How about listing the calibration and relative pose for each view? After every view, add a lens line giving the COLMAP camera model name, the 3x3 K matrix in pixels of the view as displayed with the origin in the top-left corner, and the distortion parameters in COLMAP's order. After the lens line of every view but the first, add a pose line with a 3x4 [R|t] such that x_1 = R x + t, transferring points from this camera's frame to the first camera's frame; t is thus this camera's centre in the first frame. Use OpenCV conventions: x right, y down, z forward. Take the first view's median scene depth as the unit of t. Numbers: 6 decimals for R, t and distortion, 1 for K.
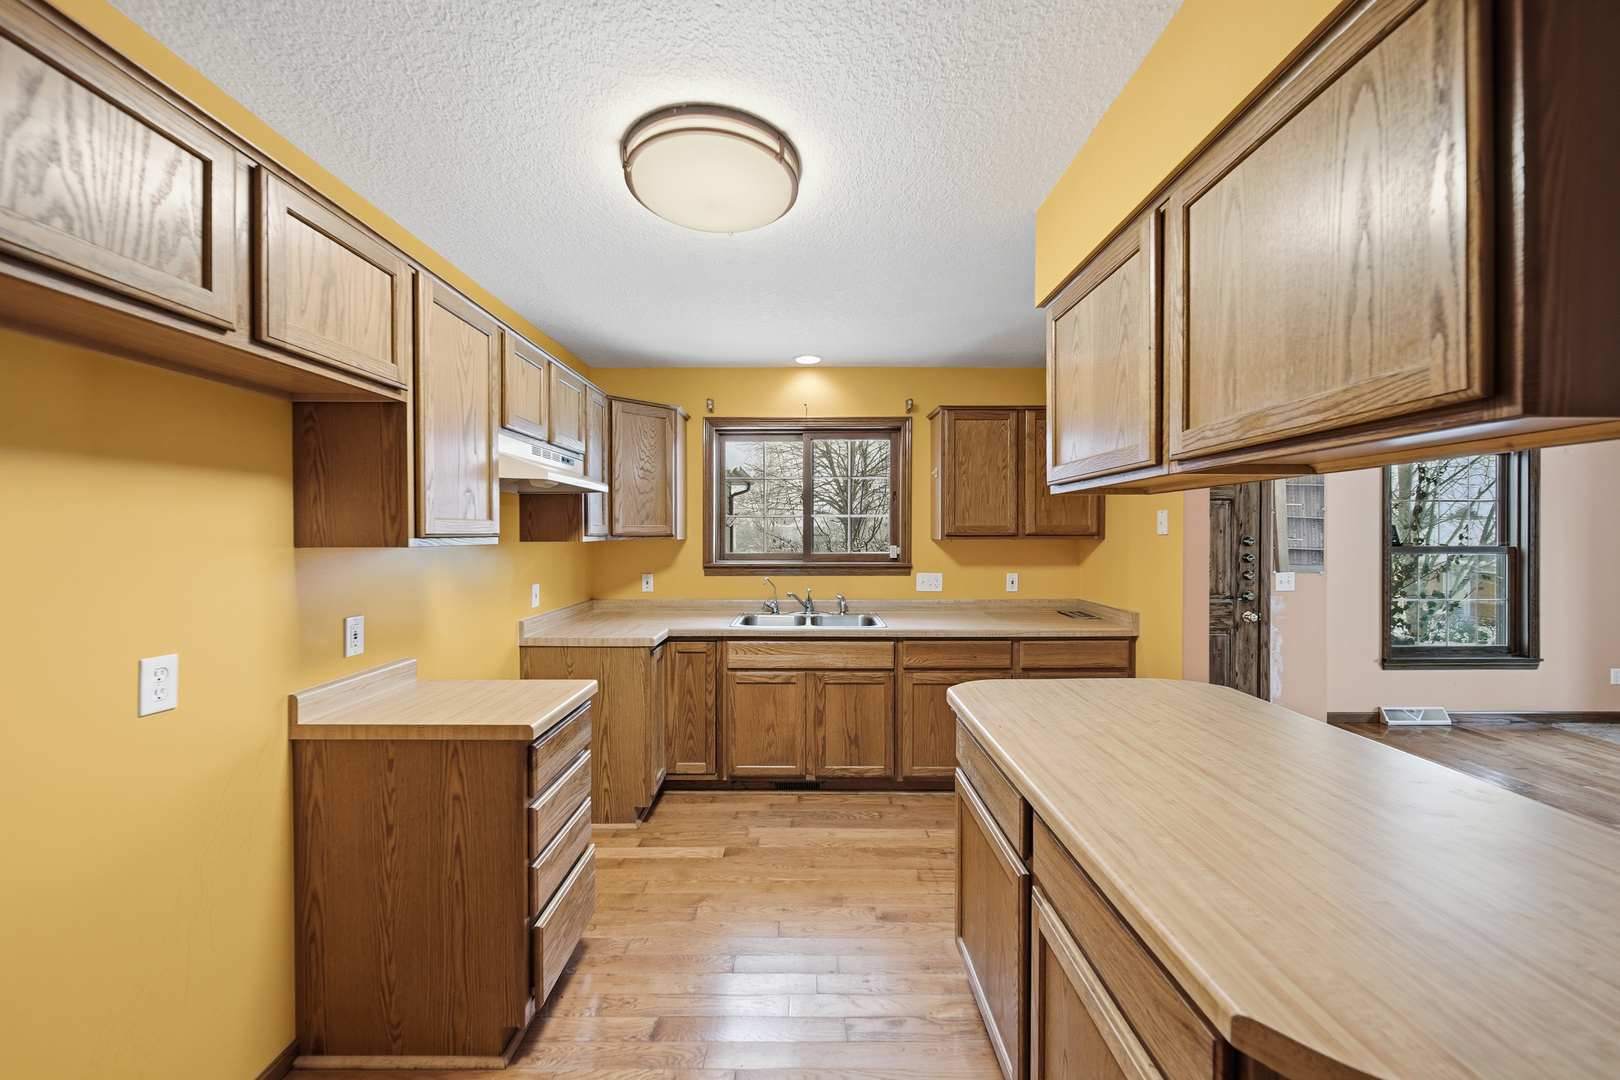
lens RADIAL K [[578.0, 0, 806.8], [0, 578.0, 534.9], [0, 0, 1]] dist [0.000877, 0.000015]
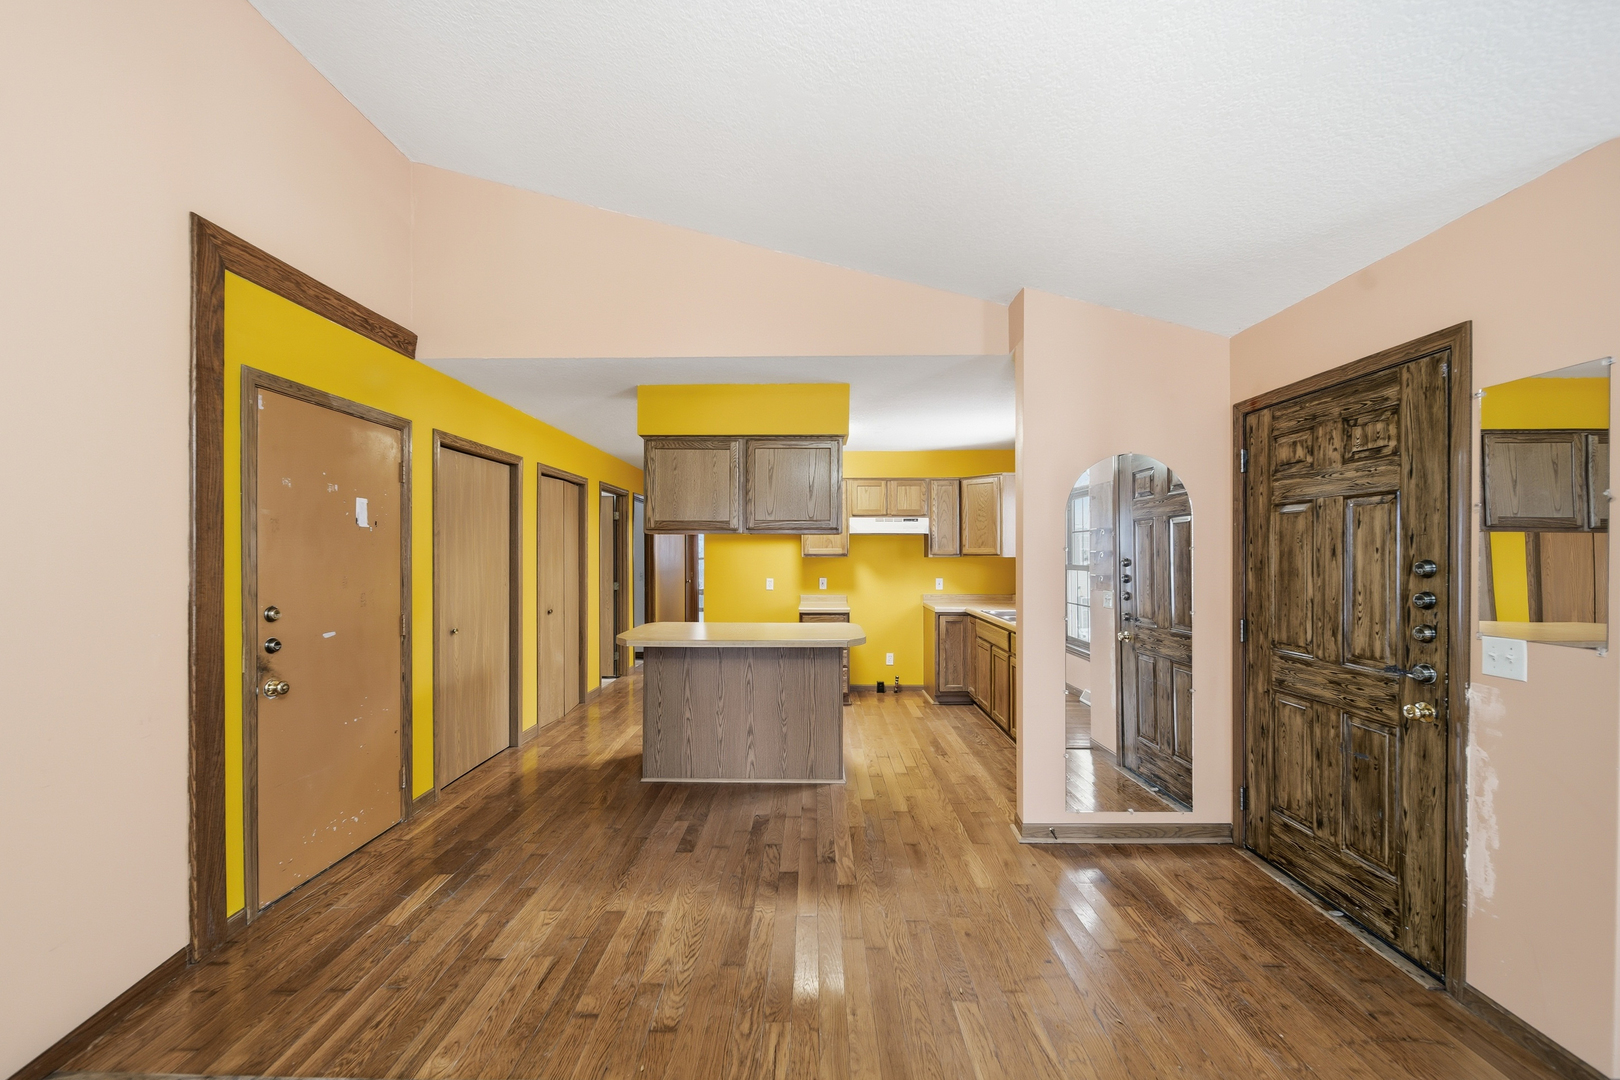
lens RADIAL K [[578.0, 0, 808.7], [0, 578.0, 549.3], [0, 0, 1]] dist [0.000877, 0.000015]
pose [[0.001335, -0.008118, -0.999966, 1.287608], [-0.000683, 0.999967, -0.008119, -0.001885], [0.999999, 0.000693, 0.001330, 0.439422]]
